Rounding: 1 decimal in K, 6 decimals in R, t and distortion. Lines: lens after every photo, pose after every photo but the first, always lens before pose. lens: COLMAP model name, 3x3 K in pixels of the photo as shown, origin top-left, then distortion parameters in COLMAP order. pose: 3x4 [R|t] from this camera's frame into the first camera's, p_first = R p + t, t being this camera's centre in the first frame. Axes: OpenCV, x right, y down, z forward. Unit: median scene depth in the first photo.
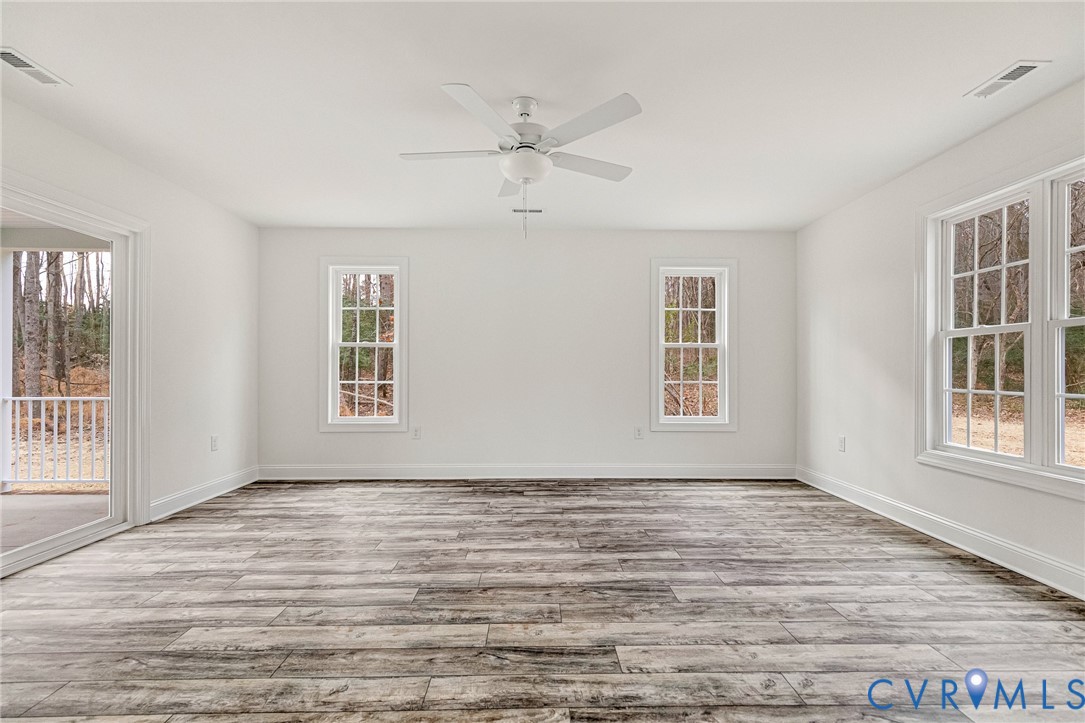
lens RADIAL K [[515.0, 0, 537.1], [0, 515.0, 368.1], [0, 0, 1]] dist [0.017030, -0.002479]
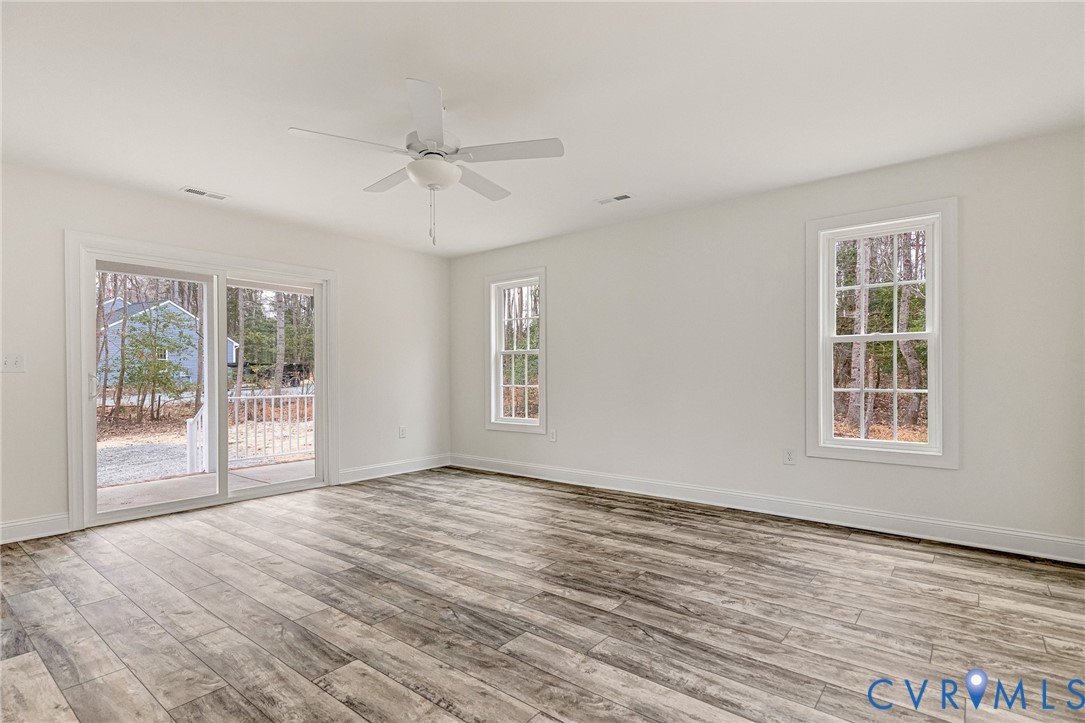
lens RADIAL K [[515.0, 0, 521.0], [0, 515.0, 375.0], [0, 0, 1]] dist [0.017030, -0.002479]
pose [[0.771571, -0.005803, -0.636117, 0.595430], [0.008847, 0.999960, 0.001609, 0.002076], [0.636082, -0.006869, 0.771591, 0.264050]]
